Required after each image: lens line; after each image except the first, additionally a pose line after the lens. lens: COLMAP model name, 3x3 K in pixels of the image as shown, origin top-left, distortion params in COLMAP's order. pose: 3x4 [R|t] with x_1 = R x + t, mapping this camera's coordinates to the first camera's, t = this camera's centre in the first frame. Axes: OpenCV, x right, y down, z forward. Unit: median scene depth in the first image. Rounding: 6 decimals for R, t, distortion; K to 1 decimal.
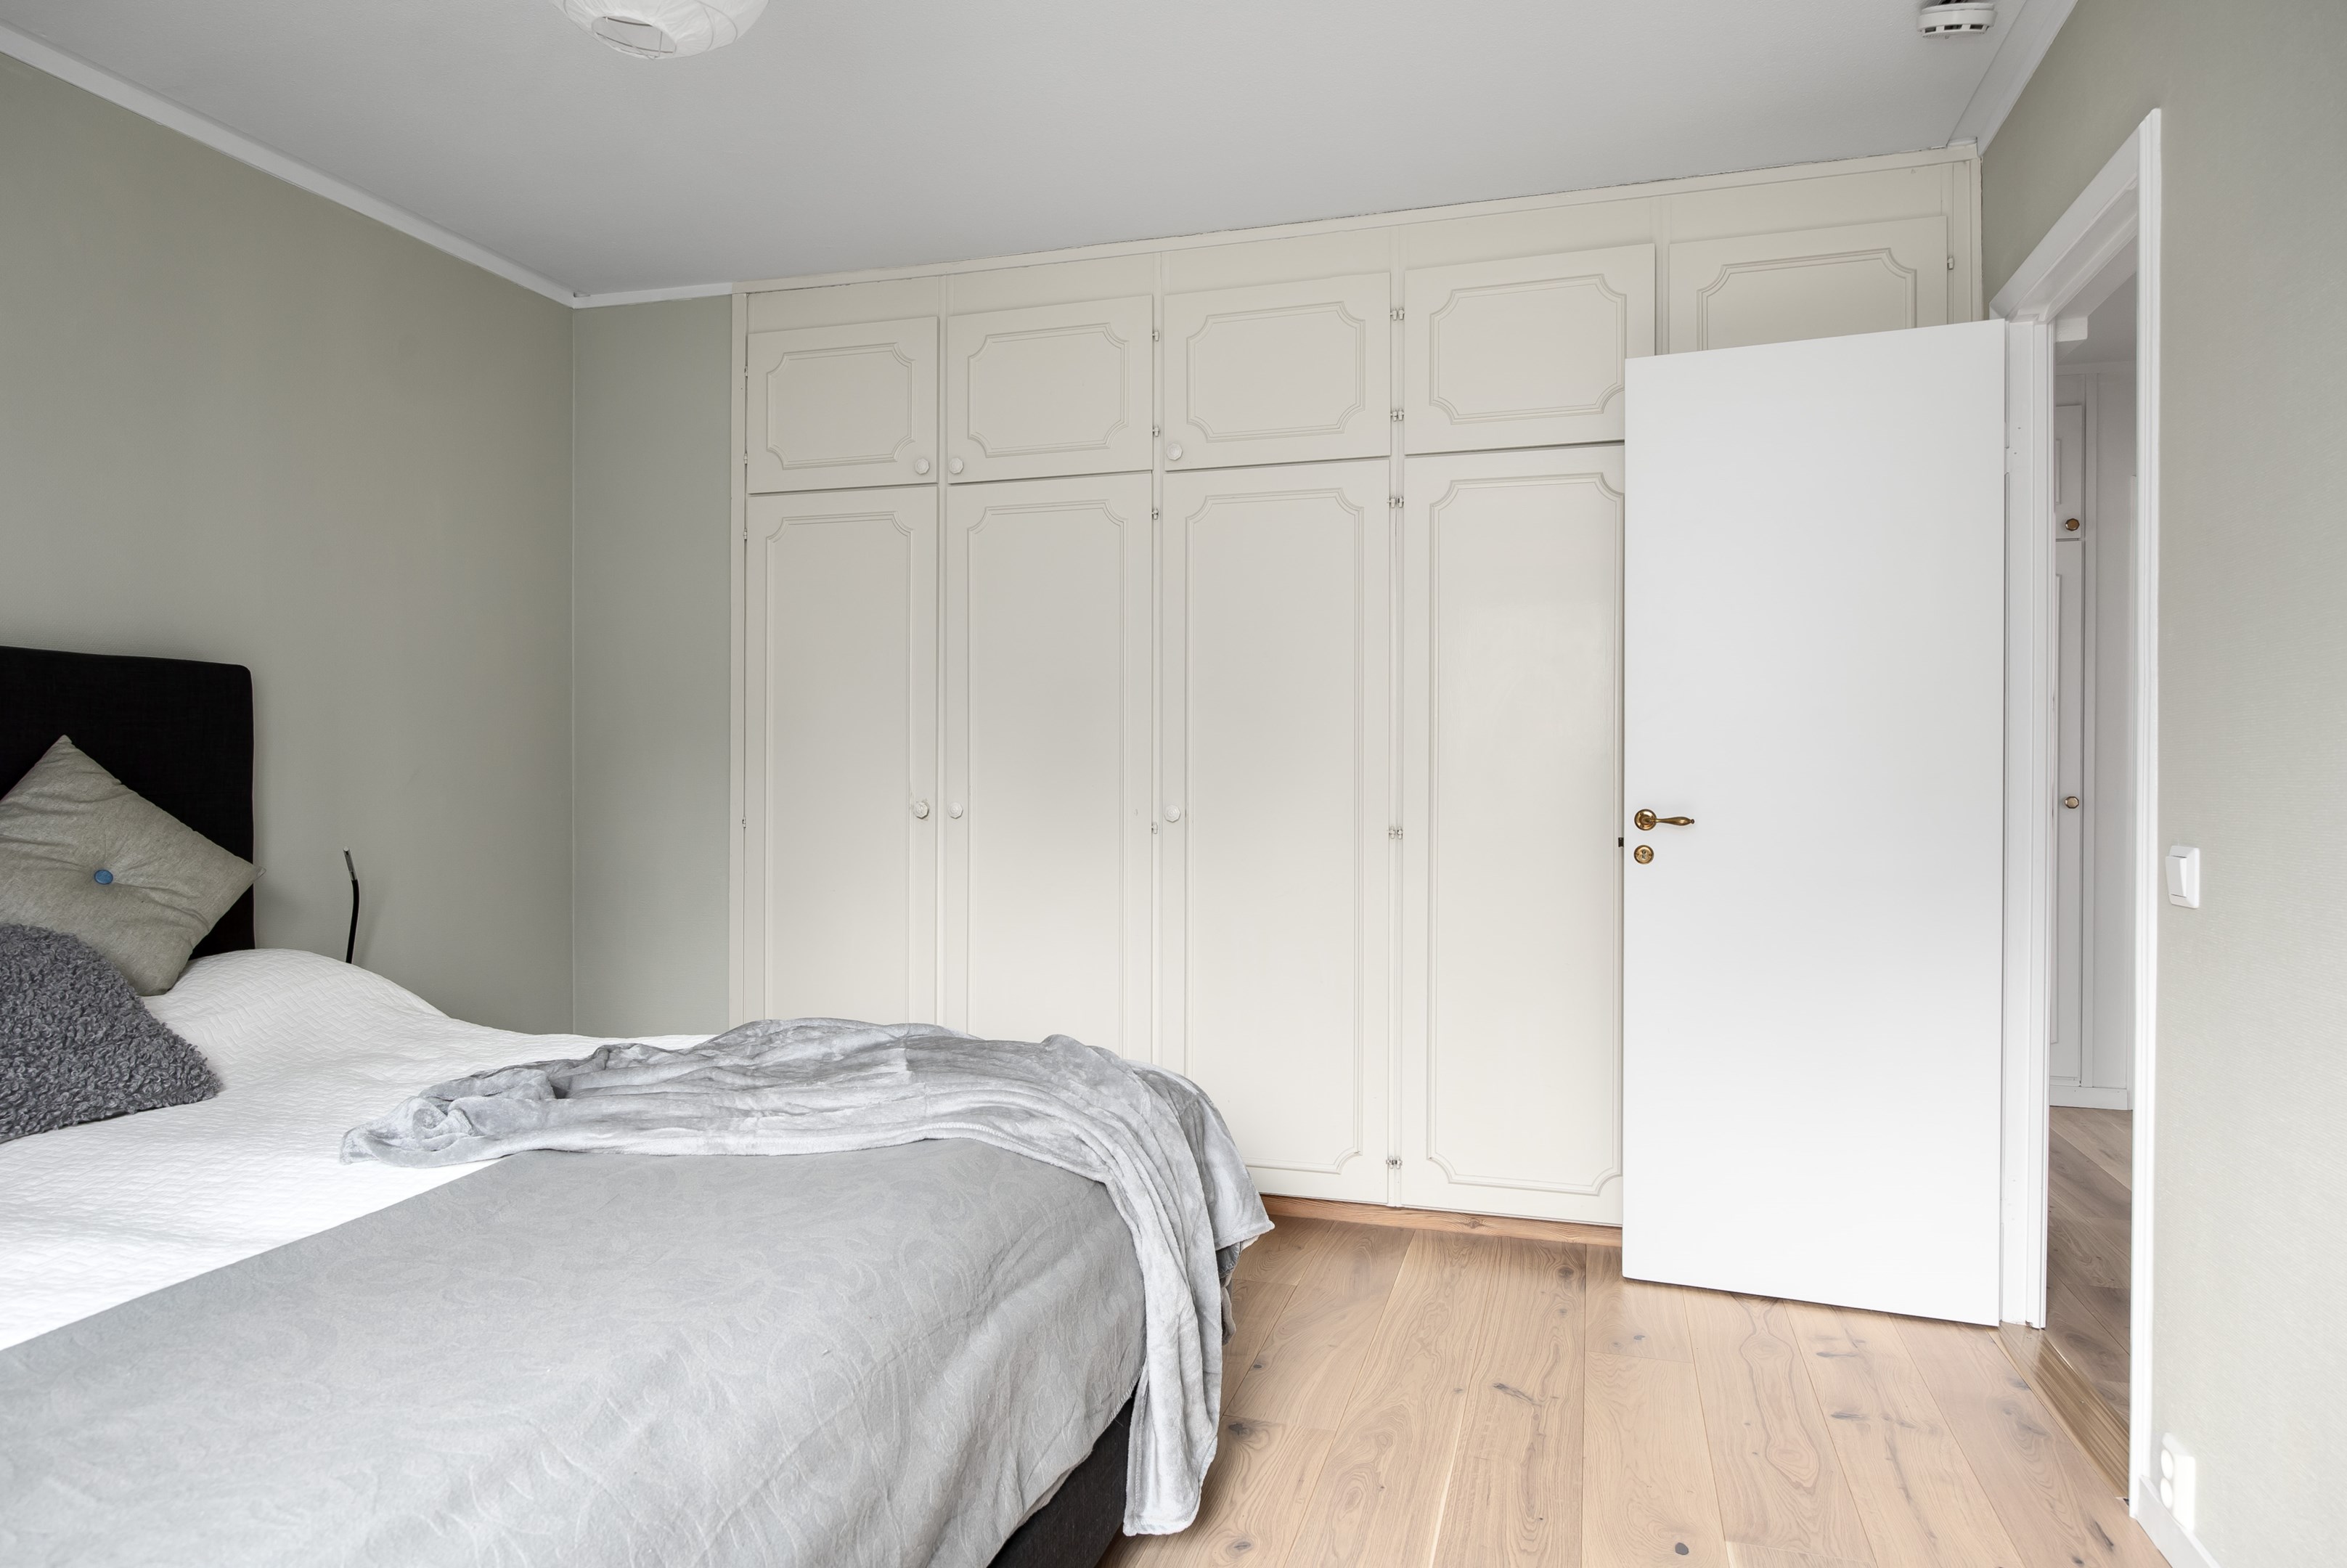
lens RADIAL K [[1367.0, 0, 1173.5], [0, 1367.0, 784.0], [0, 0, 1]] dist [-0.001307, -0.000355]
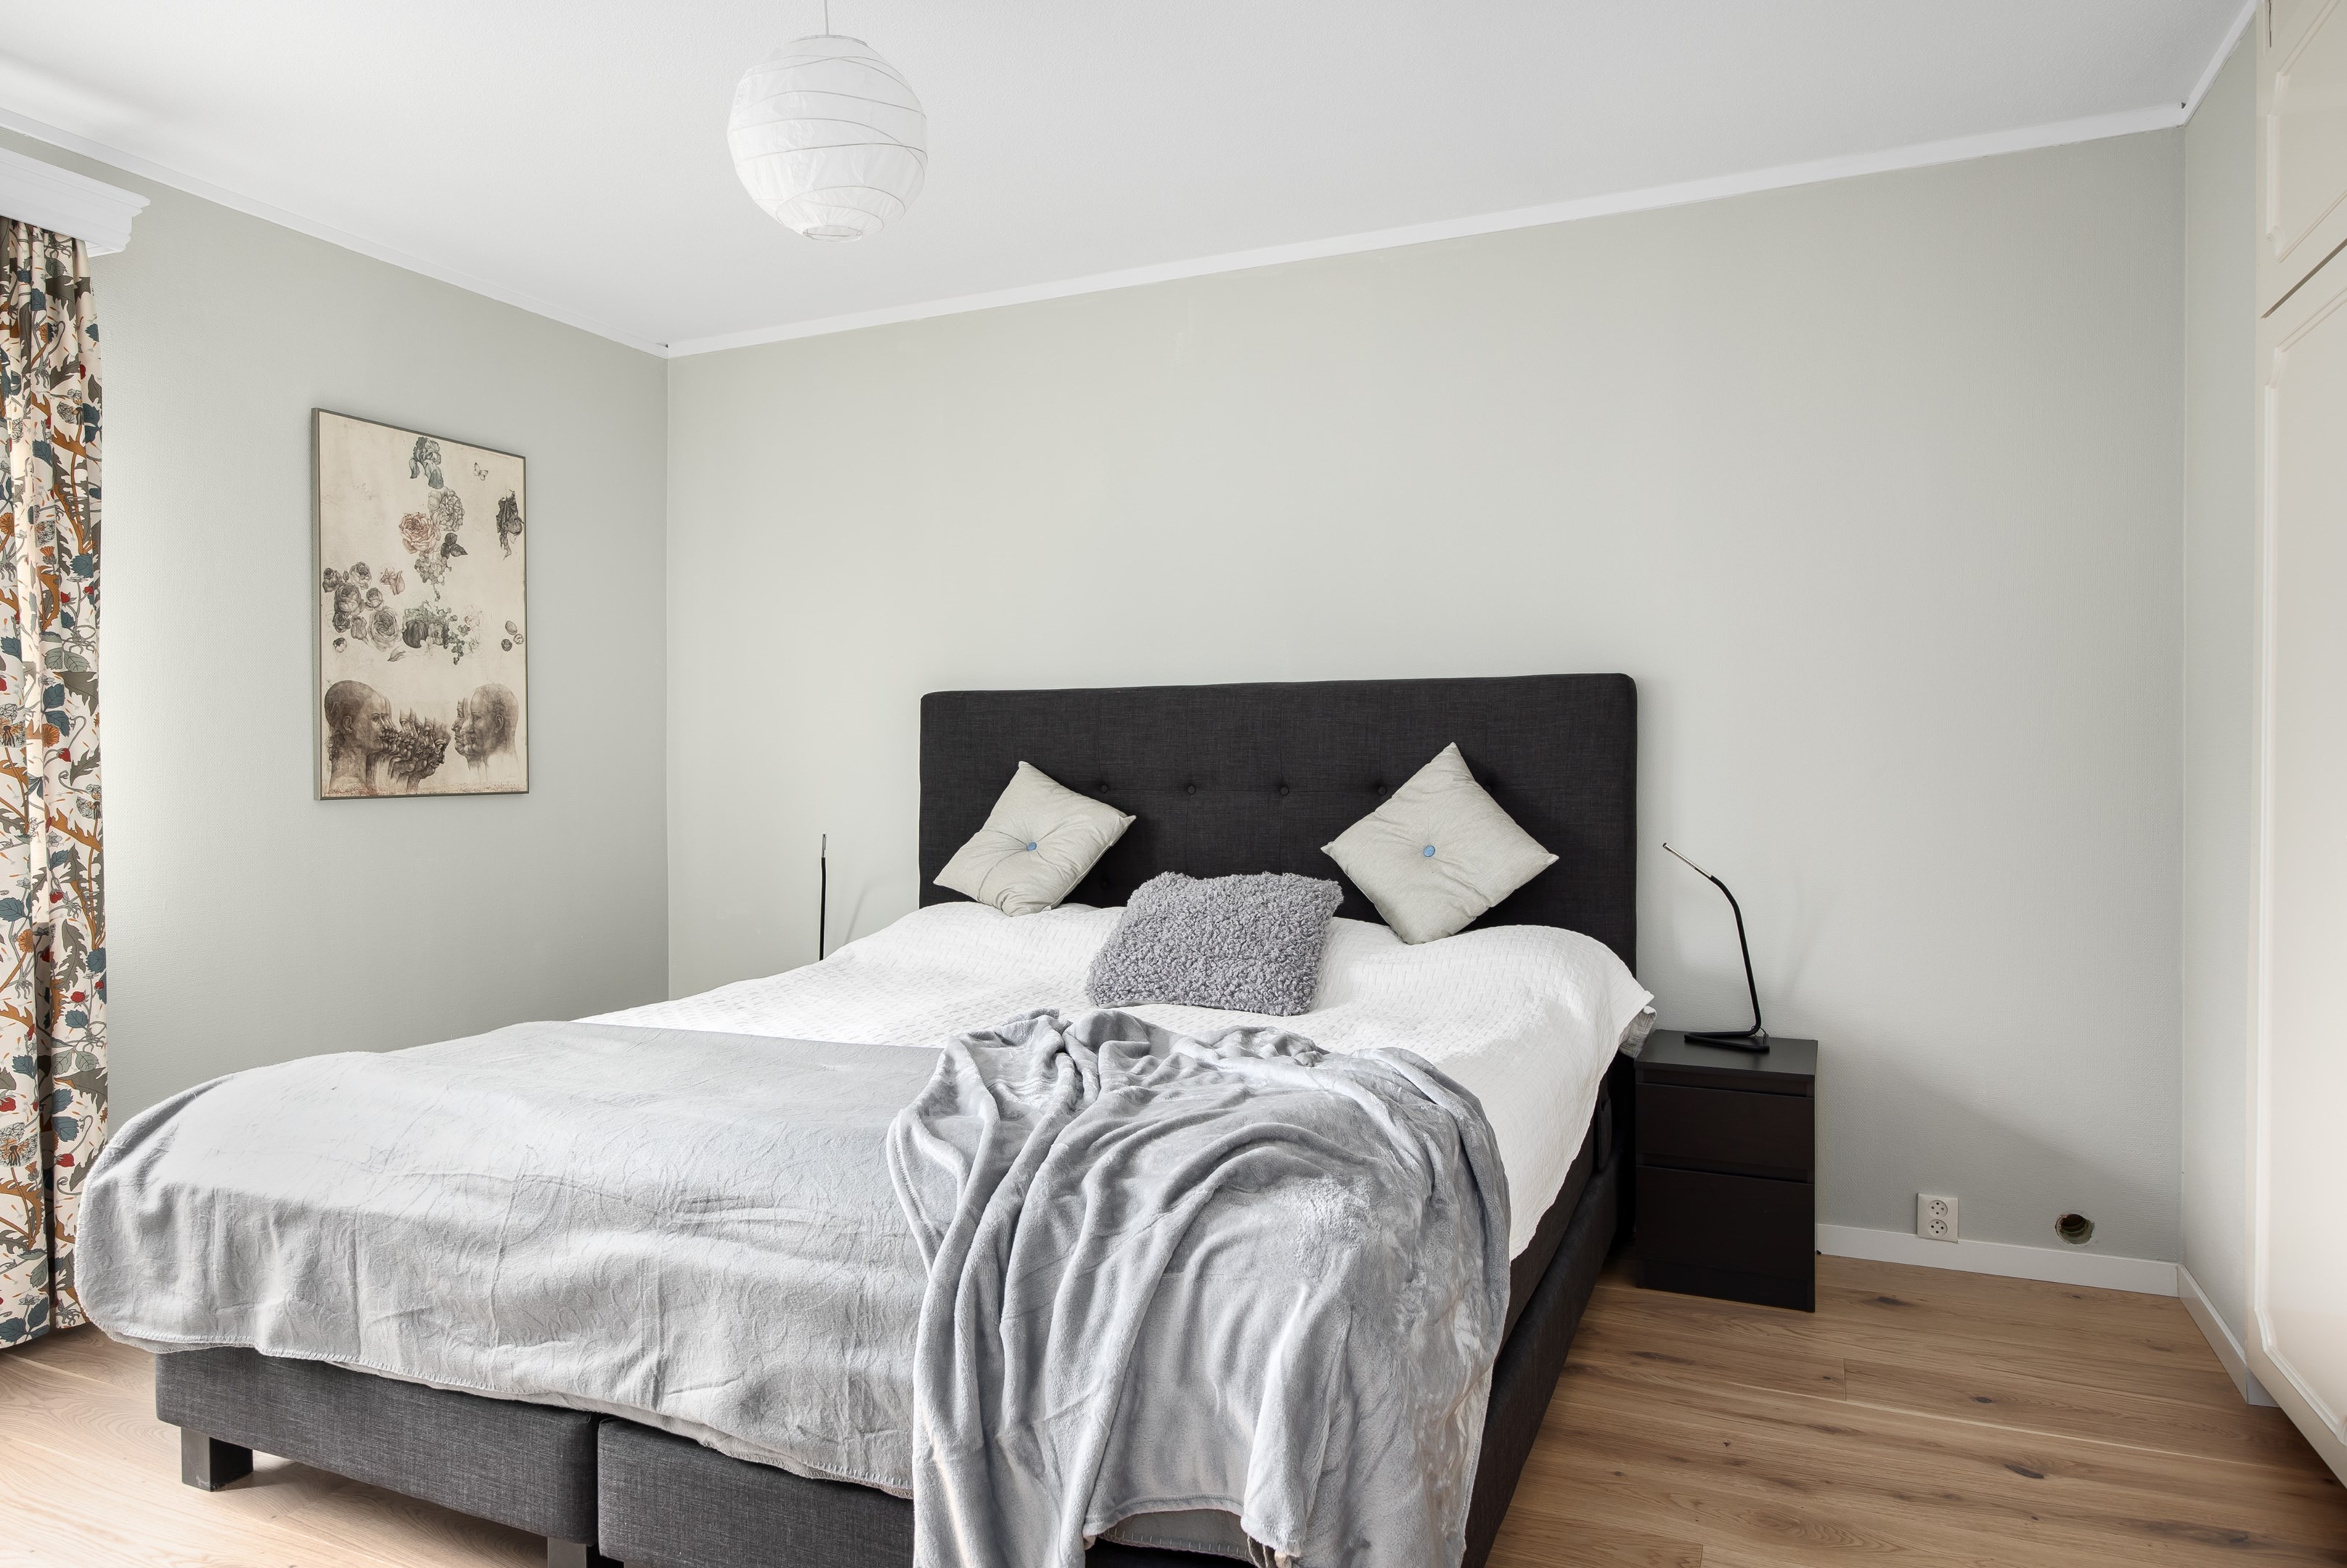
lens RADIAL K [[1439.7, 0, 1173.5], [0, 1439.7, 784.0], [0, 0, 1]] dist [-0.001909, 0.000156]
pose [[-0.118907, 0.008907, -0.992865, 0.603107], [0.000707, 0.999960, 0.008886, -0.008589], [0.992905, 0.000355, -0.118909, 0.897918]]
